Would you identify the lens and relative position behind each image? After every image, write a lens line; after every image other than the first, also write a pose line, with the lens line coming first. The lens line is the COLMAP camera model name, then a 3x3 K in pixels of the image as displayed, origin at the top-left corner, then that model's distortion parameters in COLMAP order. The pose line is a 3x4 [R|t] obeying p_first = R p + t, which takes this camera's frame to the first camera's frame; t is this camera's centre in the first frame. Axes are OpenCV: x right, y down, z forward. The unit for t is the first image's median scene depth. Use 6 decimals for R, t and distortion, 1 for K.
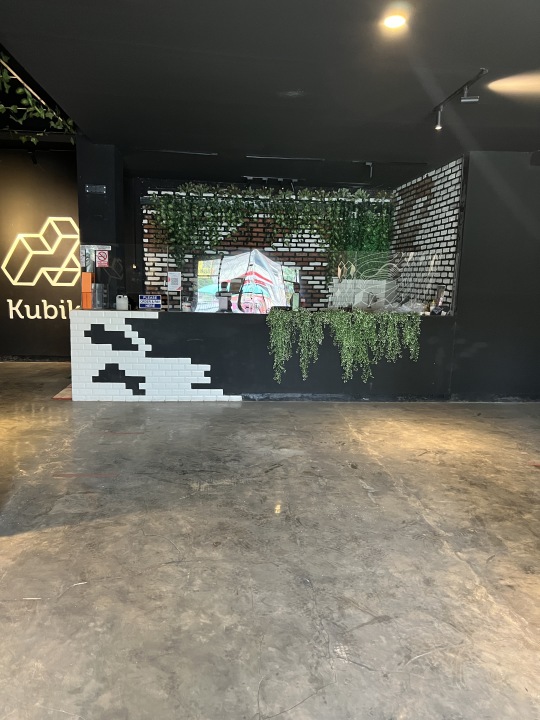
lens RADIAL K [[548.4, 0, 266.9], [0, 548.4, 364.7], [0, 0, 1]] dist [0.044313, -0.057750]
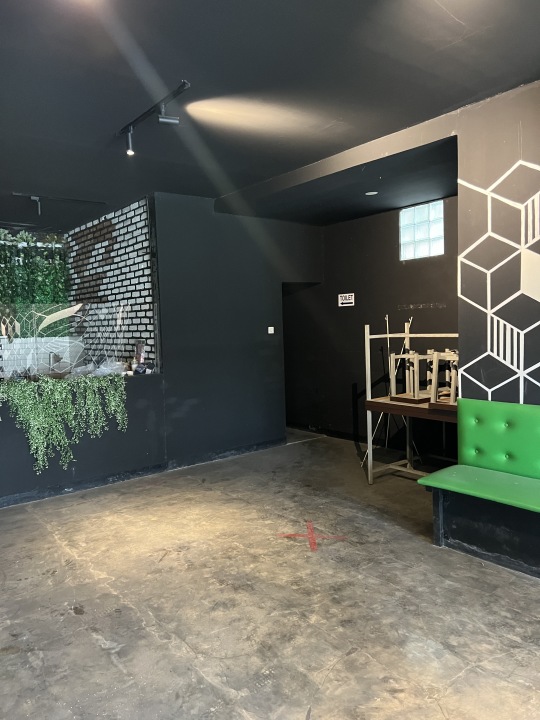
lens RADIAL K [[548.4, 0, 266.9], [0, 548.4, 364.7], [0, 0, 1]] dist [0.044313, -0.057750]
pose [[0.833701, -0.091286, 0.544618, 0.003941], [0.140289, 0.988897, -0.049000, -0.034578], [-0.534098, 0.117256, 0.837252, 0.169048]]
